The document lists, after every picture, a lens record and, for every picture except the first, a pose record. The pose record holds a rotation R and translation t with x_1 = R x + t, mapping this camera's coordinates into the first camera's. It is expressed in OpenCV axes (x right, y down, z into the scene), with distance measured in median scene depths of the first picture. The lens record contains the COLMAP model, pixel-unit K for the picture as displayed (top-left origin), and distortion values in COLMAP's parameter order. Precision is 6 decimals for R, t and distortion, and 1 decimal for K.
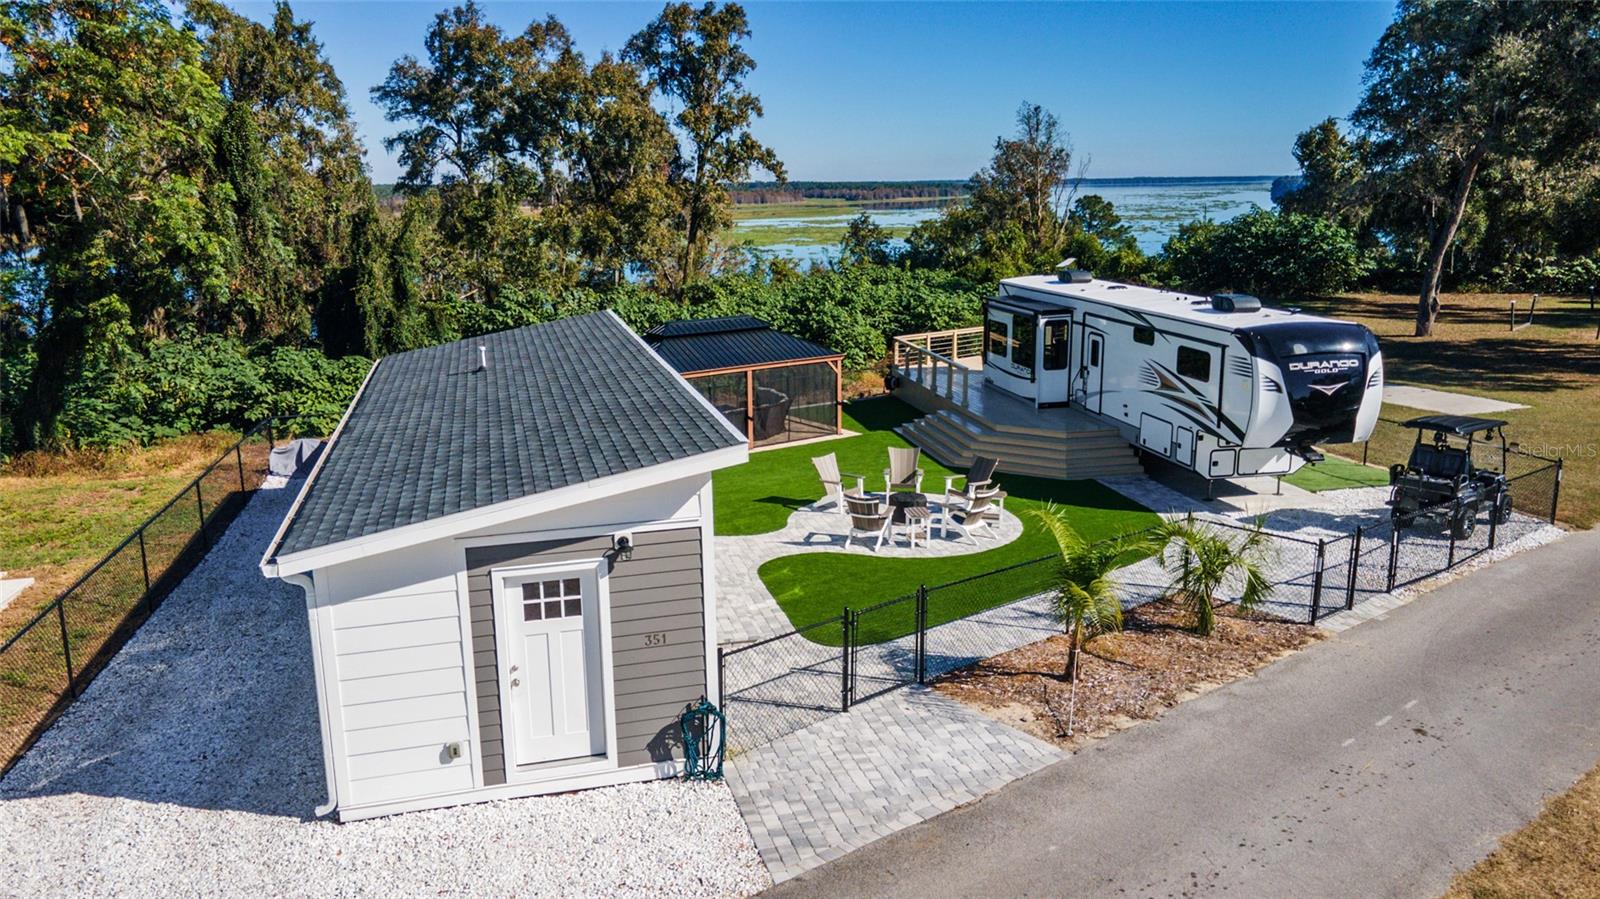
lens RADIAL K [[1163.1, 0, 792.6], [0, 1163.1, 445.4], [0, 0, 1]] dist [0.027365, 0.037308]
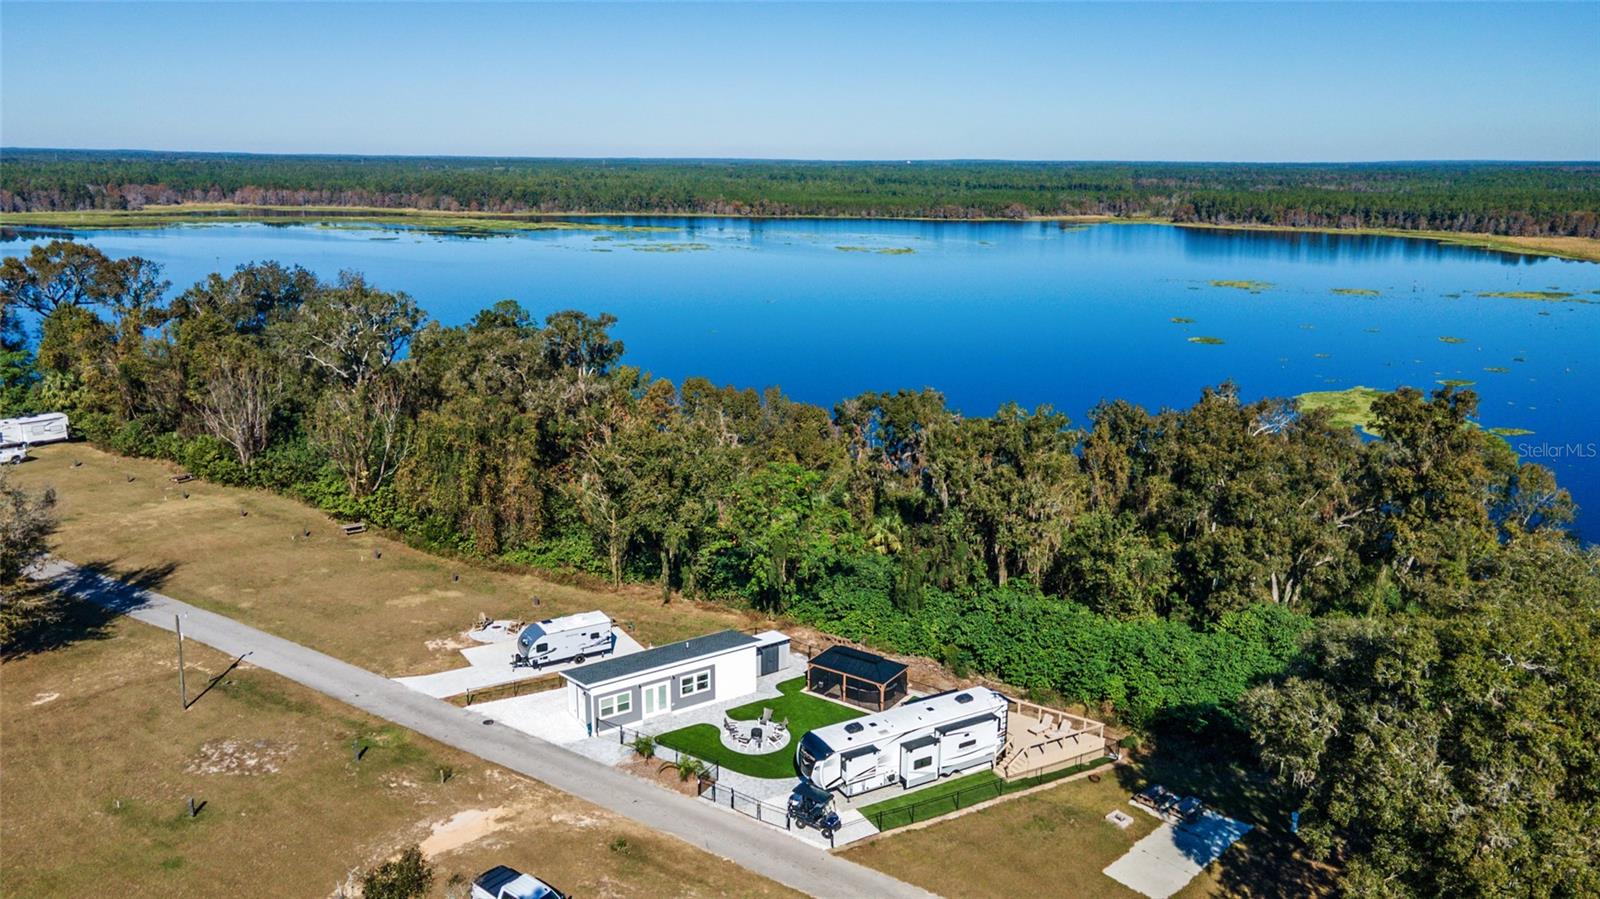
lens RADIAL K [[1163.1, 0, 792.0], [0, 1163.1, 451.6], [0, 0, 1]] dist [0.027365, 0.037308]
pose [[0.316485, 0.243709, -0.916757, 2.252096], [-0.219119, 0.959079, 0.179315, -1.008703], [0.922943, 0.144128, 0.356935, -0.159419]]
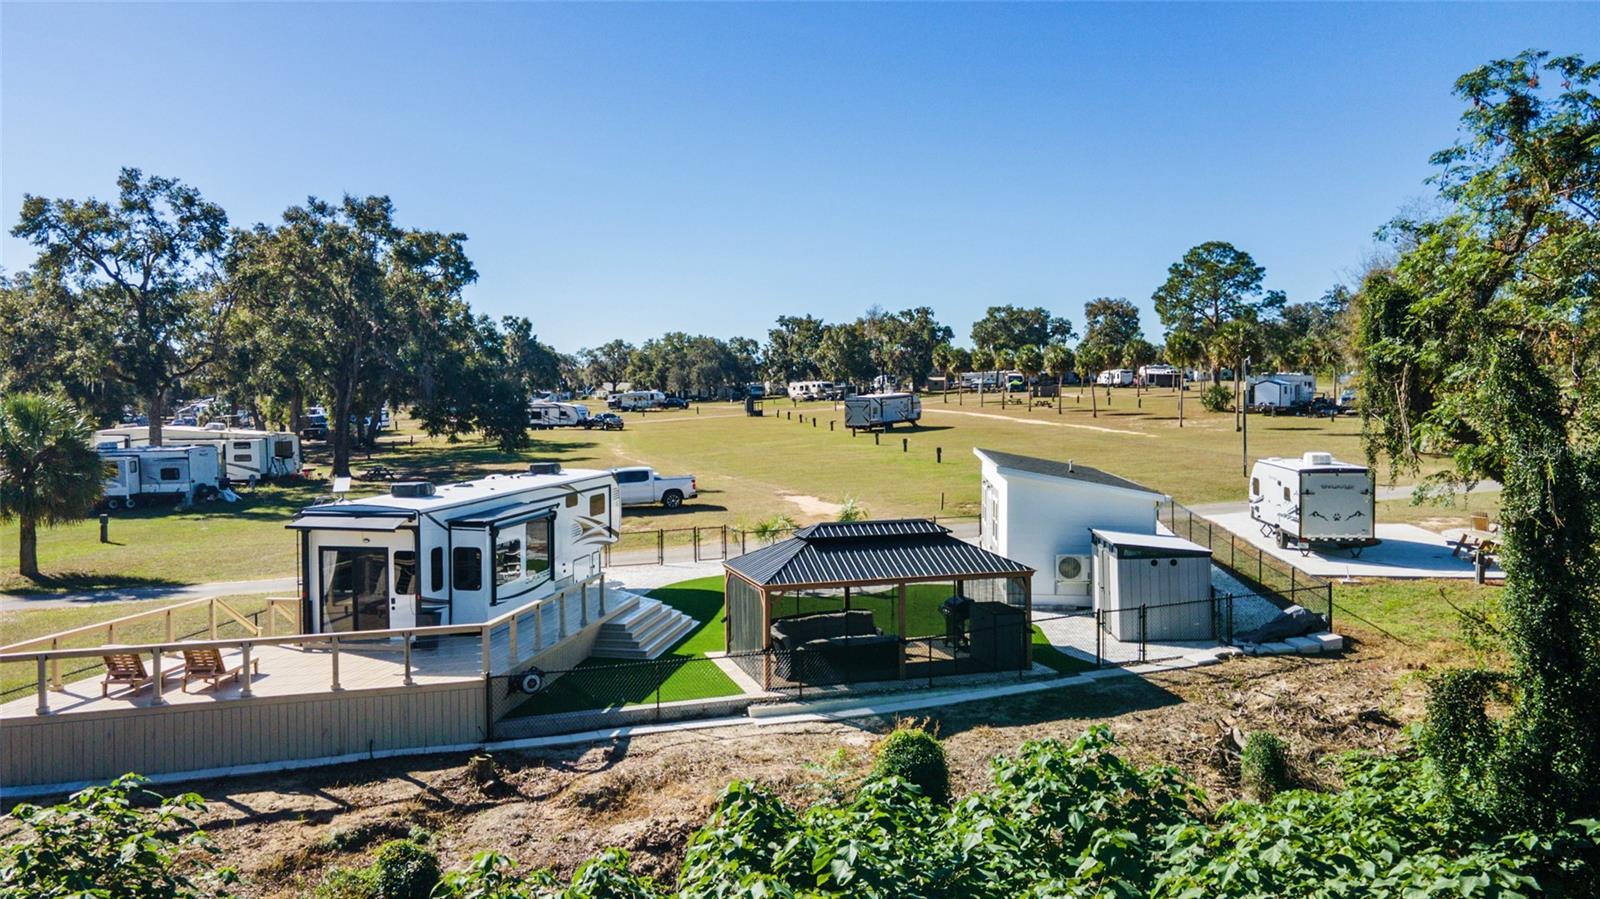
lens RADIAL K [[1163.1, 0, 787.7], [0, 1163.1, 442.8], [0, 0, 1]] dist [0.027365, 0.037308]
pose [[-0.932959, 0.006172, 0.359929, -0.331176], [0.096585, 0.967484, 0.233765, -0.380500], [-0.346782, 0.252857, -0.903219, 1.821497]]
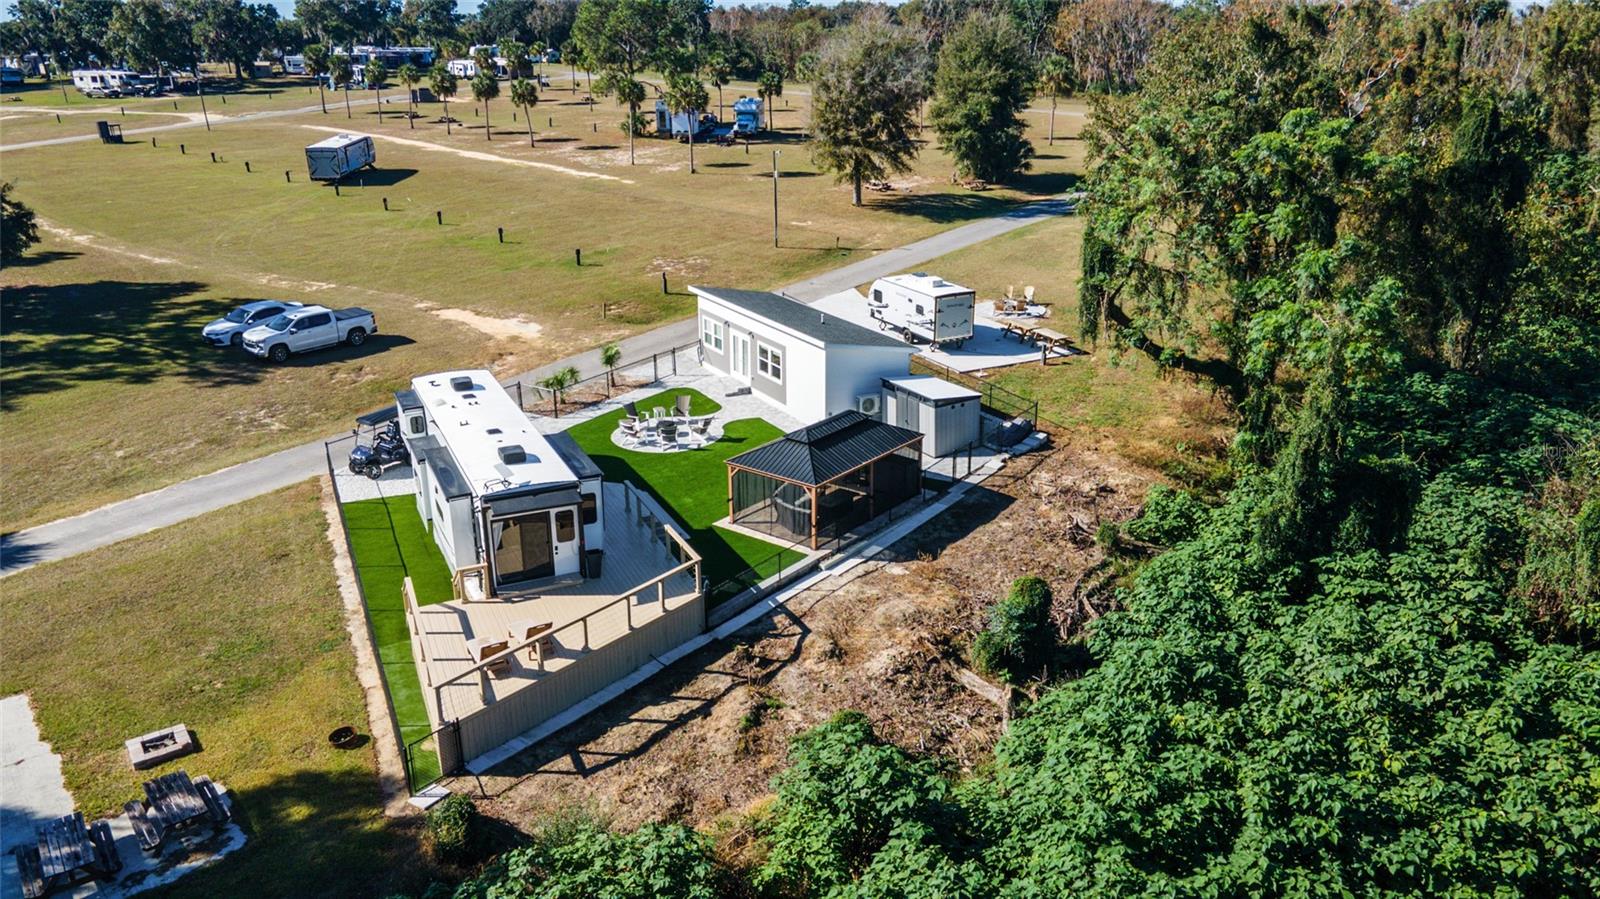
lens RADIAL K [[1163.1, 0, 786.2], [0, 1163.1, 448.4], [0, 0, 1]] dist [0.027365, 0.037308]
pose [[-0.973160, 0.097329, -0.208533, 0.244853], [-0.027459, 0.850577, 0.525134, -0.761146], [0.228484, 0.516765, -0.825075, 2.093171]]
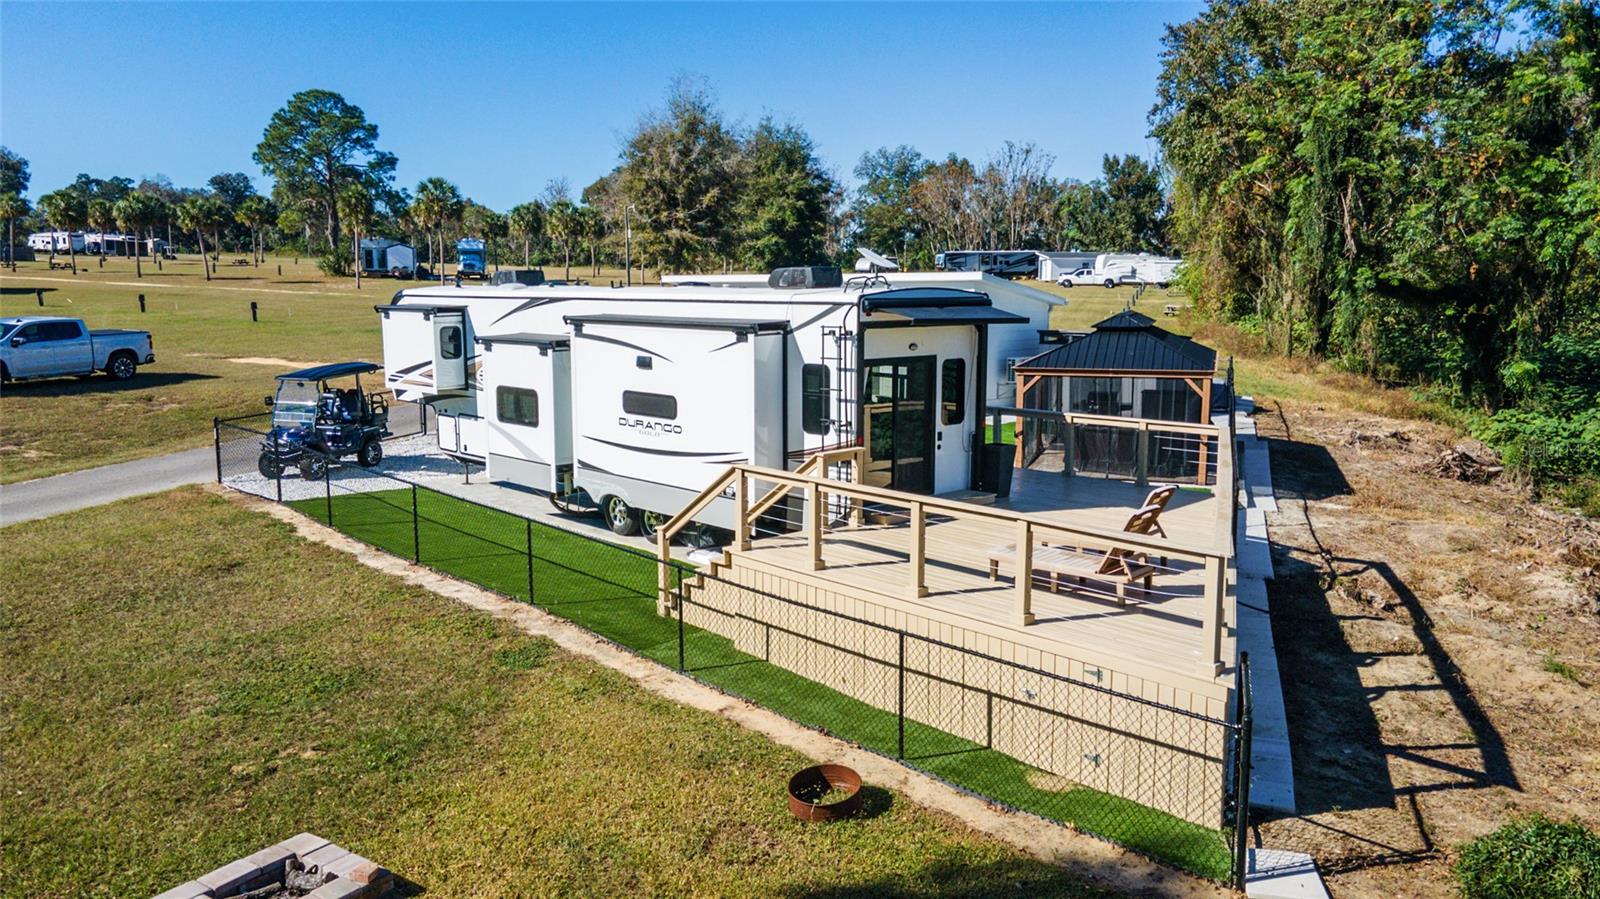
lens RADIAL K [[1163.1, 0, 790.6], [0, 1163.1, 451.3], [0, 0, 1]] dist [0.027365, 0.037308]
pose [[-0.844122, 0.089802, -0.528577, 0.588760], [-0.105775, 0.938603, 0.328383, -0.268845], [0.525613, 0.333106, -0.782797, 1.588127]]
